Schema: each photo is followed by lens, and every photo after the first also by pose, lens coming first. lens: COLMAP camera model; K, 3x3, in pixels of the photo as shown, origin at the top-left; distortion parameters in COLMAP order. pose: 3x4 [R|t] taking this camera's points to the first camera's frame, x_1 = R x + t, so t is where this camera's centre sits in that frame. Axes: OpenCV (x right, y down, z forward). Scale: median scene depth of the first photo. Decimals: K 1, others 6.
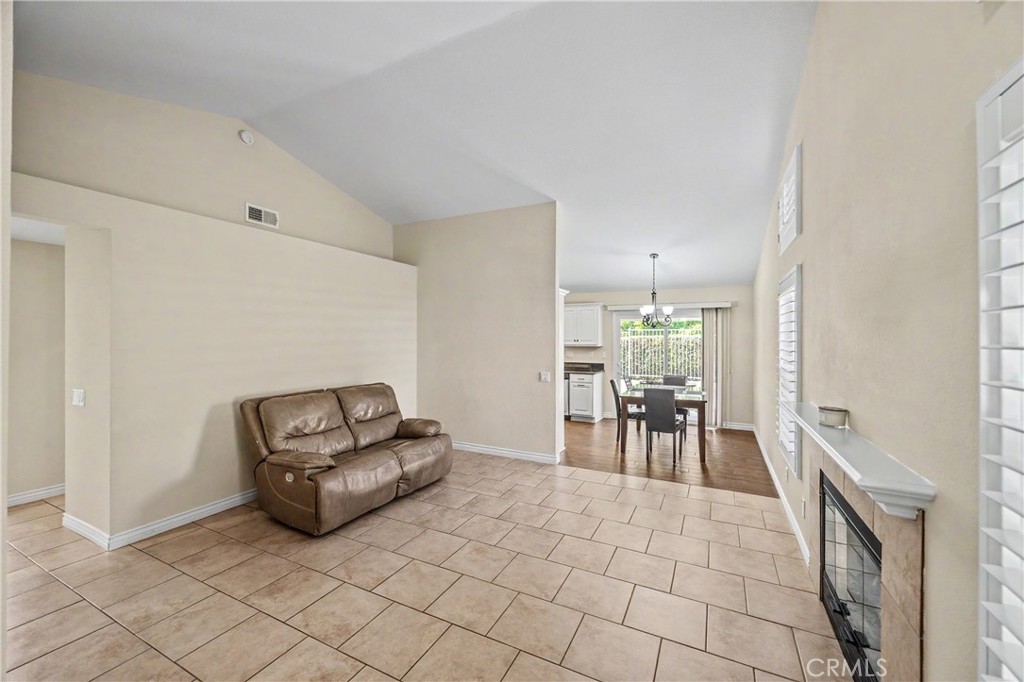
lens RADIAL K [[398.5, 0, 512.0], [0, 398.5, 341.0], [0, 0, 1]] dist [0.000078, -0.000009]
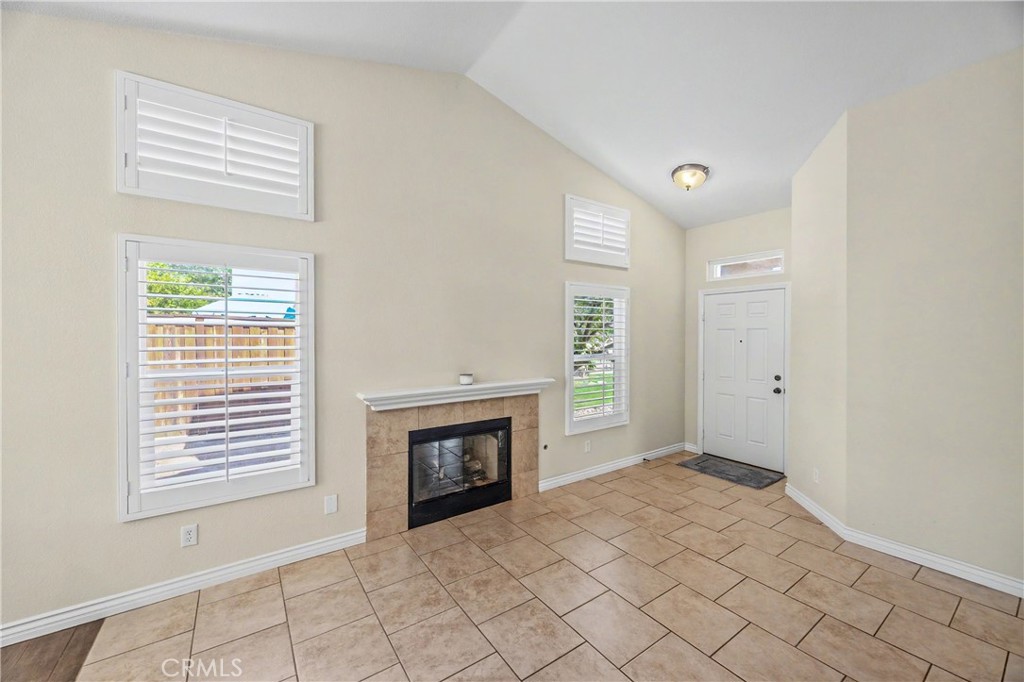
lens RADIAL K [[398.5, 0, 512.0], [0, 398.5, 341.0], [0, 0, 1]] dist [0.000078, -0.000009]
pose [[-0.876776, -0.012806, 0.480728, -0.158910], [-0.005900, 0.999857, 0.015875, -0.009323], [-0.480862, 0.011082, -0.876726, 1.937137]]
